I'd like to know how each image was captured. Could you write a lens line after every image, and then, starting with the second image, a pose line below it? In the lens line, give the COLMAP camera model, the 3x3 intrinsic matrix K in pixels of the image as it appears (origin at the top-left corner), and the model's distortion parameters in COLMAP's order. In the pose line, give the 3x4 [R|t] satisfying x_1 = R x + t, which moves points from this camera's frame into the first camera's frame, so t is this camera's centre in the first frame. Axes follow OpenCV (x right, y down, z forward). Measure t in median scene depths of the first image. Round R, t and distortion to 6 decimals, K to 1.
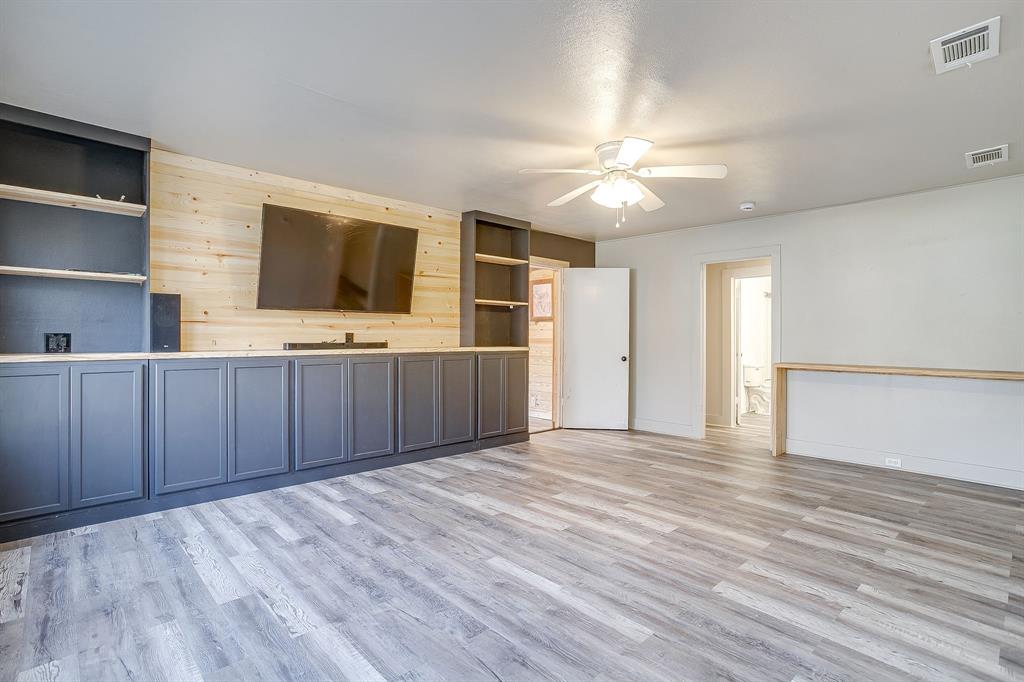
lens RADIAL K [[509.4, 0, 515.3], [0, 509.4, 333.9], [0, 0, 1]] dist [-0.060940, 0.035569]
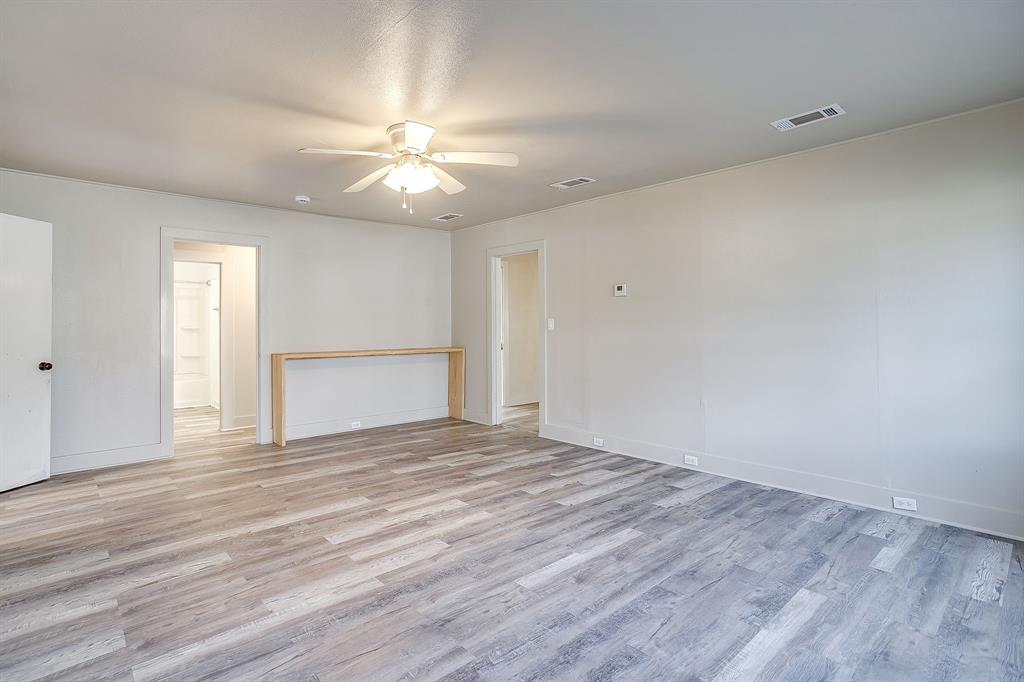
lens RADIAL K [[499.7, 0, 510.8], [0, 499.7, 330.3], [0, 0, 1]] dist [-0.063207, 0.031655]
pose [[0.019980, -0.012053, 0.999728, -0.713994], [0.004450, 0.999919, 0.011966, -0.000220], [-0.999790, 0.004209, 0.020032, 0.806387]]
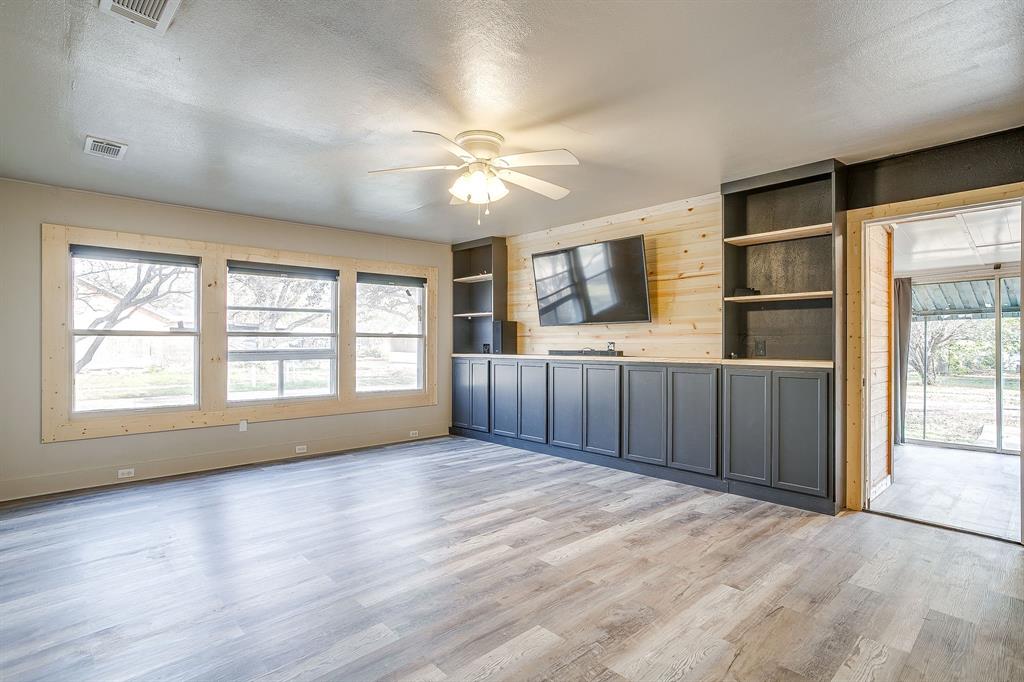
lens RADIAL K [[517.0, 0, 497.9], [0, 517.0, 339.3], [0, 0, 1]] dist [-0.088262, 0.036429]
pose [[-0.041743, -0.014308, -0.999026, 1.125493], [0.001338, 0.999896, -0.014376, 0.011136], [0.999127, -0.001936, -0.041720, 1.082830]]
